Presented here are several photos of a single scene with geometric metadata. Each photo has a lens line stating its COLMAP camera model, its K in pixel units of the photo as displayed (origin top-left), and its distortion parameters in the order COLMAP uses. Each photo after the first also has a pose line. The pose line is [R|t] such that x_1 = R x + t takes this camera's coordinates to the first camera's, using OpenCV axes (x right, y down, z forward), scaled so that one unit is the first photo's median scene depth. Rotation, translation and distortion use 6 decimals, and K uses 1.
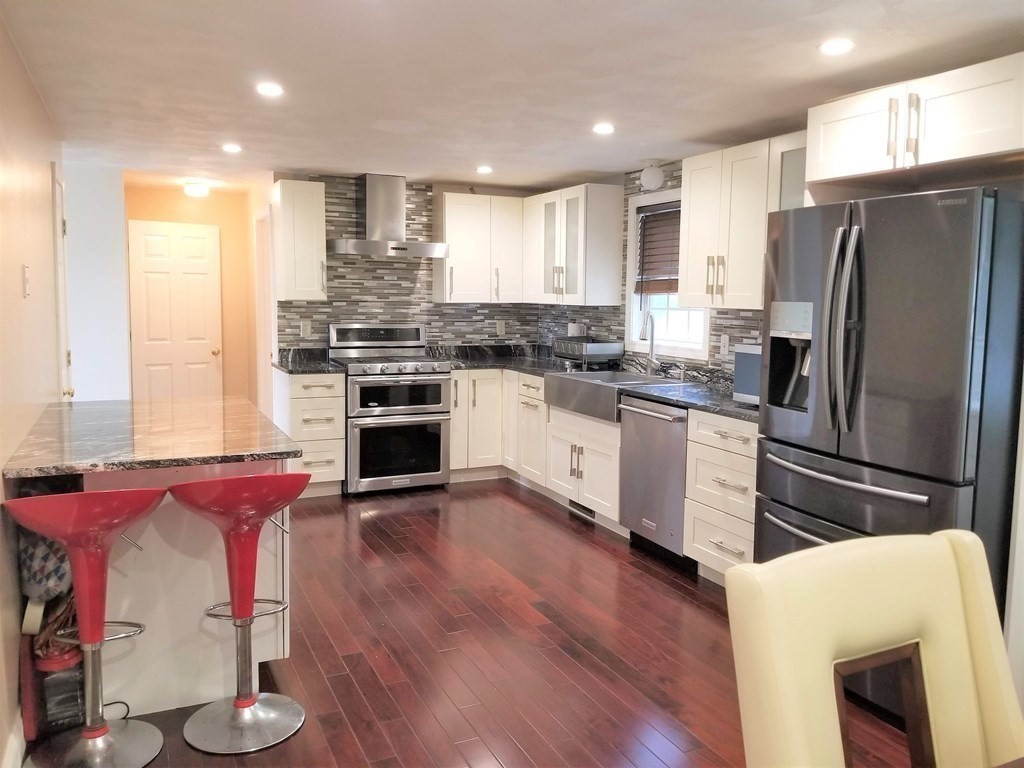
lens RADIAL K [[801.9, 0, 510.8], [0, 801.9, 379.6], [0, 0, 1]] dist [0.030240, -0.048573]
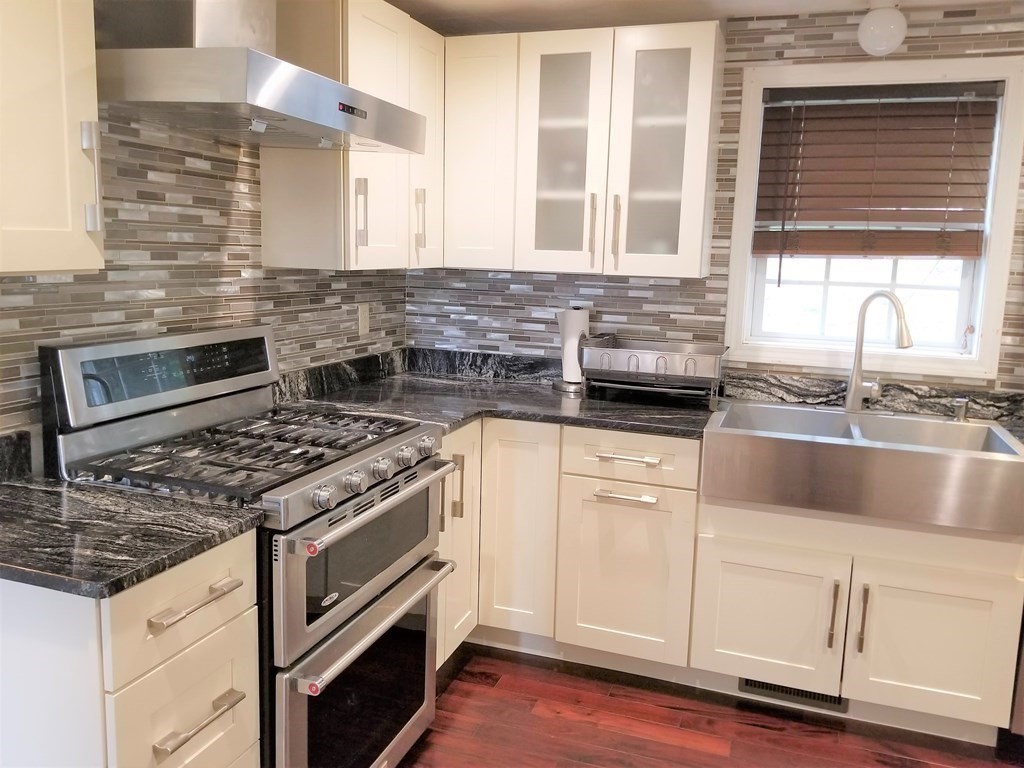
lens RADIAL K [[801.9, 0, 514.7], [0, 801.9, 373.4], [0, 0, 1]] dist [0.030240, -0.048573]
pose [[0.699139, -0.098104, 0.708223, -0.304064], [0.054785, 0.994980, 0.083743, -0.072661], [-0.712884, -0.019748, 0.701004, 0.653624]]
